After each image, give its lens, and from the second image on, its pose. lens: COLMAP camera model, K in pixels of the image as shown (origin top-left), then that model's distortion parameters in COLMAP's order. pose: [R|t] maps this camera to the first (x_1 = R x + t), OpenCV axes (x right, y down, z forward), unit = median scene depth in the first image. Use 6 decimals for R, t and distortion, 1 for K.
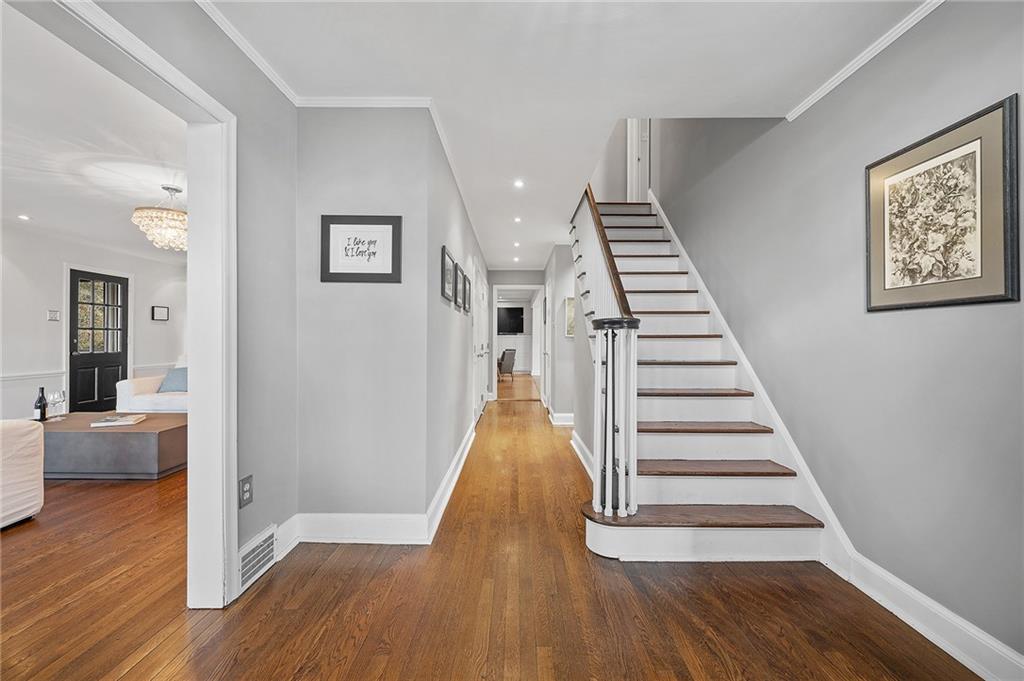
lens RADIAL K [[402.9, 0, 511.9], [0, 402.9, 339.3], [0, 0, 1]] dist [-0.000636, -0.000226]
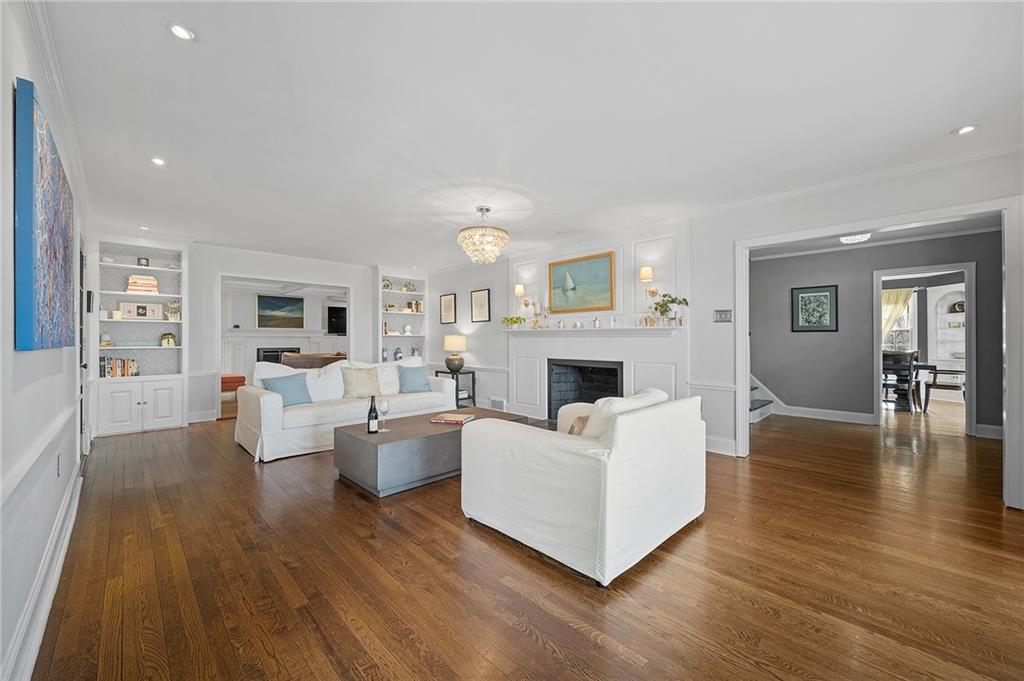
lens RADIAL K [[397.4, 0, 512.0], [0, 397.4, 340.5], [0, 0, 1]] dist [0.000425, 0.000126]
pose [[0.712231, -0.004722, 0.701929, -1.664484], [0.001965, 0.999987, 0.004734, -0.009055], [-0.701942, -0.001992, 0.712231, 0.152053]]
